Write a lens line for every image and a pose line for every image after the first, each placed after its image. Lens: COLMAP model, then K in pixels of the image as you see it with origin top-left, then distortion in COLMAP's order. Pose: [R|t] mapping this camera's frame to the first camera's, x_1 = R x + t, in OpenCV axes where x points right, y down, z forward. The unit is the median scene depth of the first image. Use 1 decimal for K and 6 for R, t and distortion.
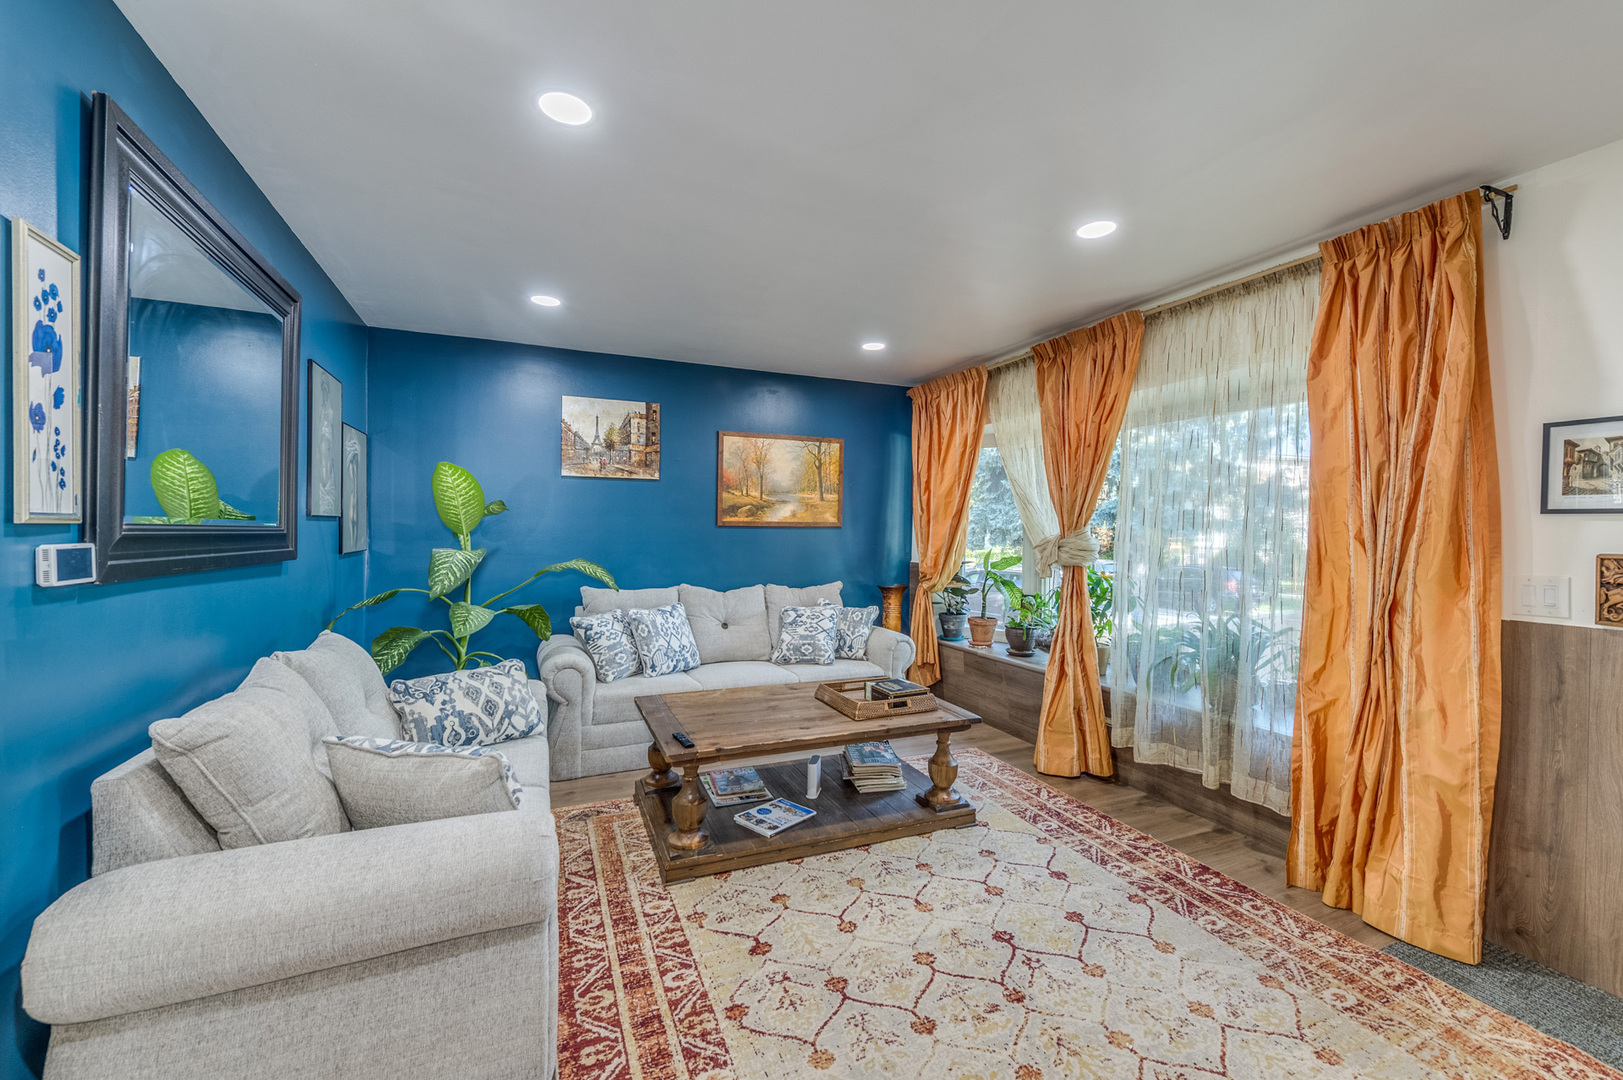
lens RADIAL K [[664.9, 0, 814.4], [0, 664.9, 538.4], [0, 0, 1]] dist [0.014826, -0.000632]
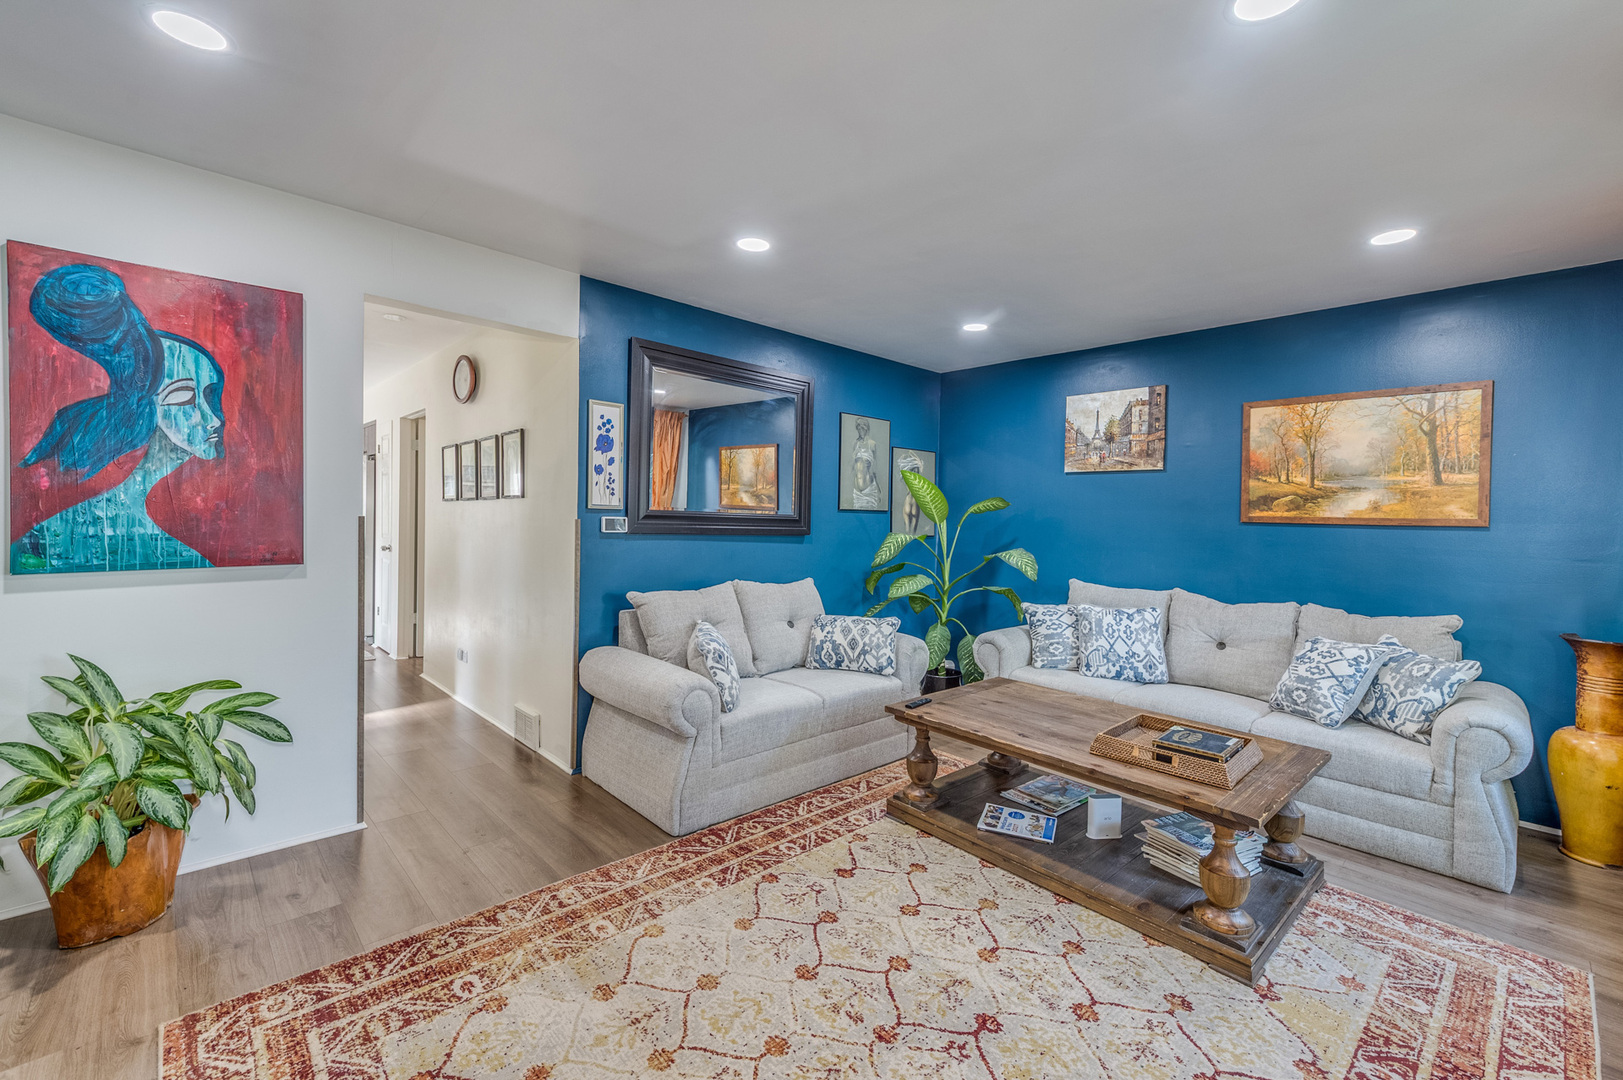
lens RADIAL K [[680.8, 0, 813.3], [0, 680.8, 531.9], [0, 0, 1]] dist [0.011250, -0.001203]
pose [[0.330251, 0.022370, -0.943628, 0.773789], [-0.036780, 0.999265, 0.010817, 0.004864], [0.943176, 0.031134, 0.330831, 0.407259]]
